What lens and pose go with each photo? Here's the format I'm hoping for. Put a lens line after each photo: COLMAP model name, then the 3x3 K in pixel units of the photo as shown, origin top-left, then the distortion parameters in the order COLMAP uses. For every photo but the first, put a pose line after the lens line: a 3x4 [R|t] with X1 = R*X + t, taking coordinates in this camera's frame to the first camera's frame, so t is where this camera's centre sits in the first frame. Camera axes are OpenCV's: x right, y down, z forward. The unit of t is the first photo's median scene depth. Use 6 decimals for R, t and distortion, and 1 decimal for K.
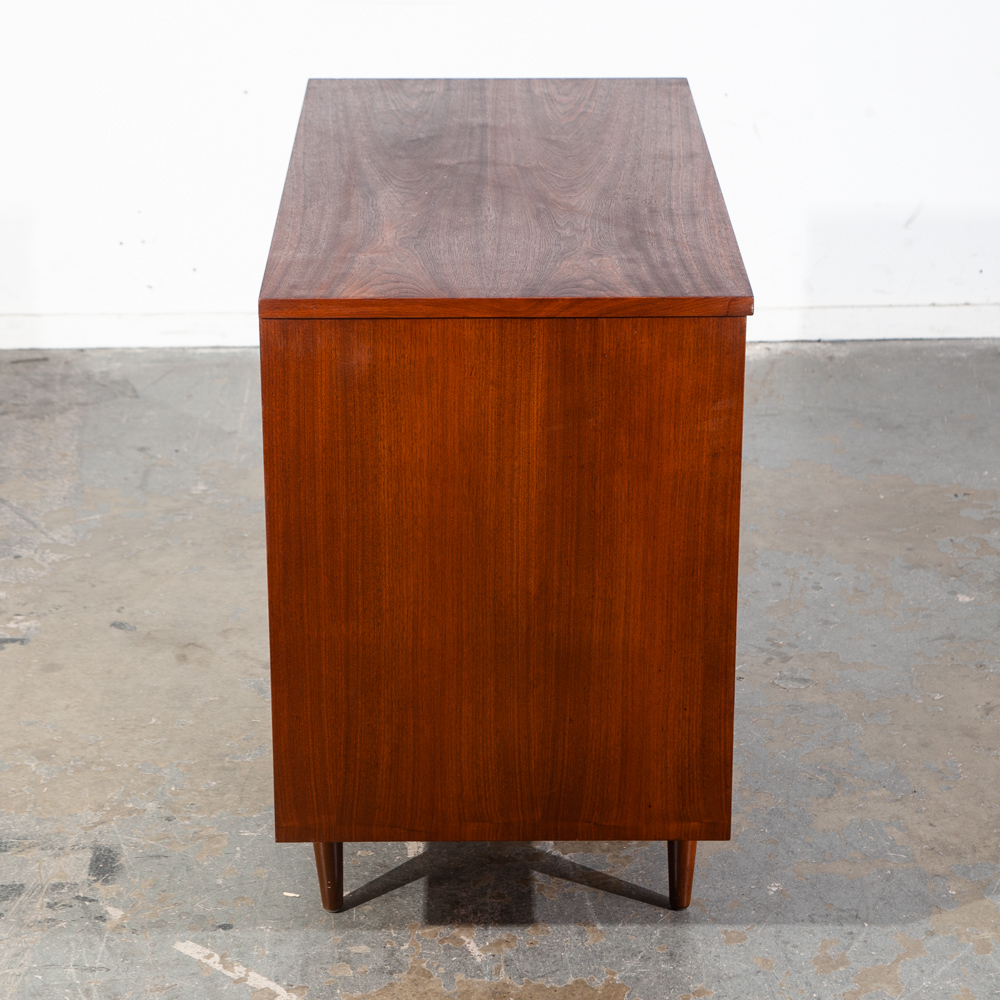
lens RADIAL K [[2690.6, 0, 500.0], [0, 2690.6, 500.0], [0, 0, 1]] dist [0.290294, -0.339708]
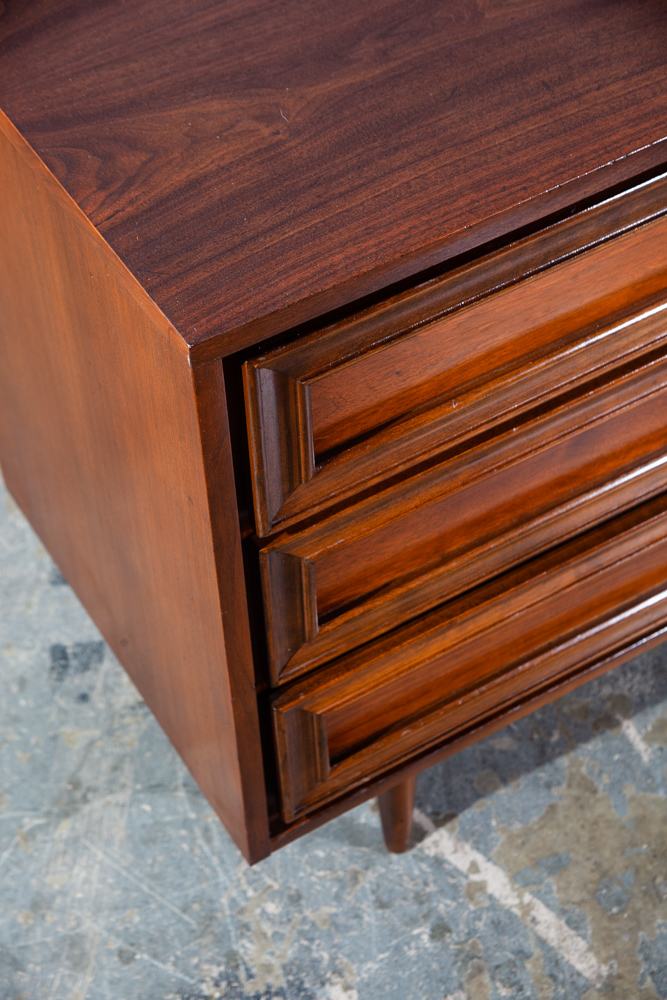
lens RADIAL K [[1820.3, 0, 333.5], [0, 1820.3, 500.0], [0, 0, 1]] dist [0.269184, 0.005535]
pose [[0.998711, -0.050061, 0.008403, -0.099677], [0.040289, 0.882429, 0.468717, -0.169008], [-0.030880, -0.467774, 0.883309, 0.479645]]
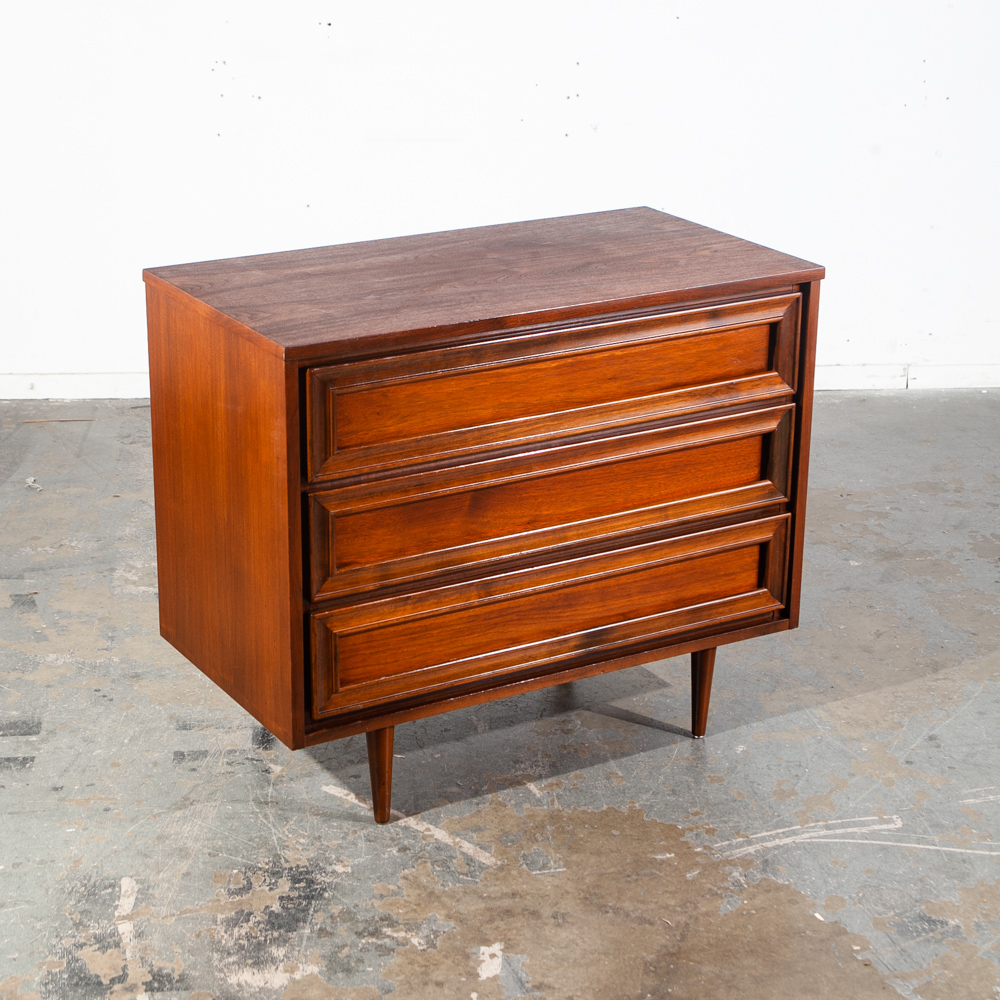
lens RADIAL K [[2211.2, 0, 500.0], [0, 2211.2, 500.0], [0, 0, 1]] dist [0.074549, 0.277710]
pose [[0.998877, -0.003967, 0.047211, -0.075203], [0.005680, 0.999328, -0.036211, 0.052641], [-0.047035, 0.036438, 0.998228, -0.145230]]
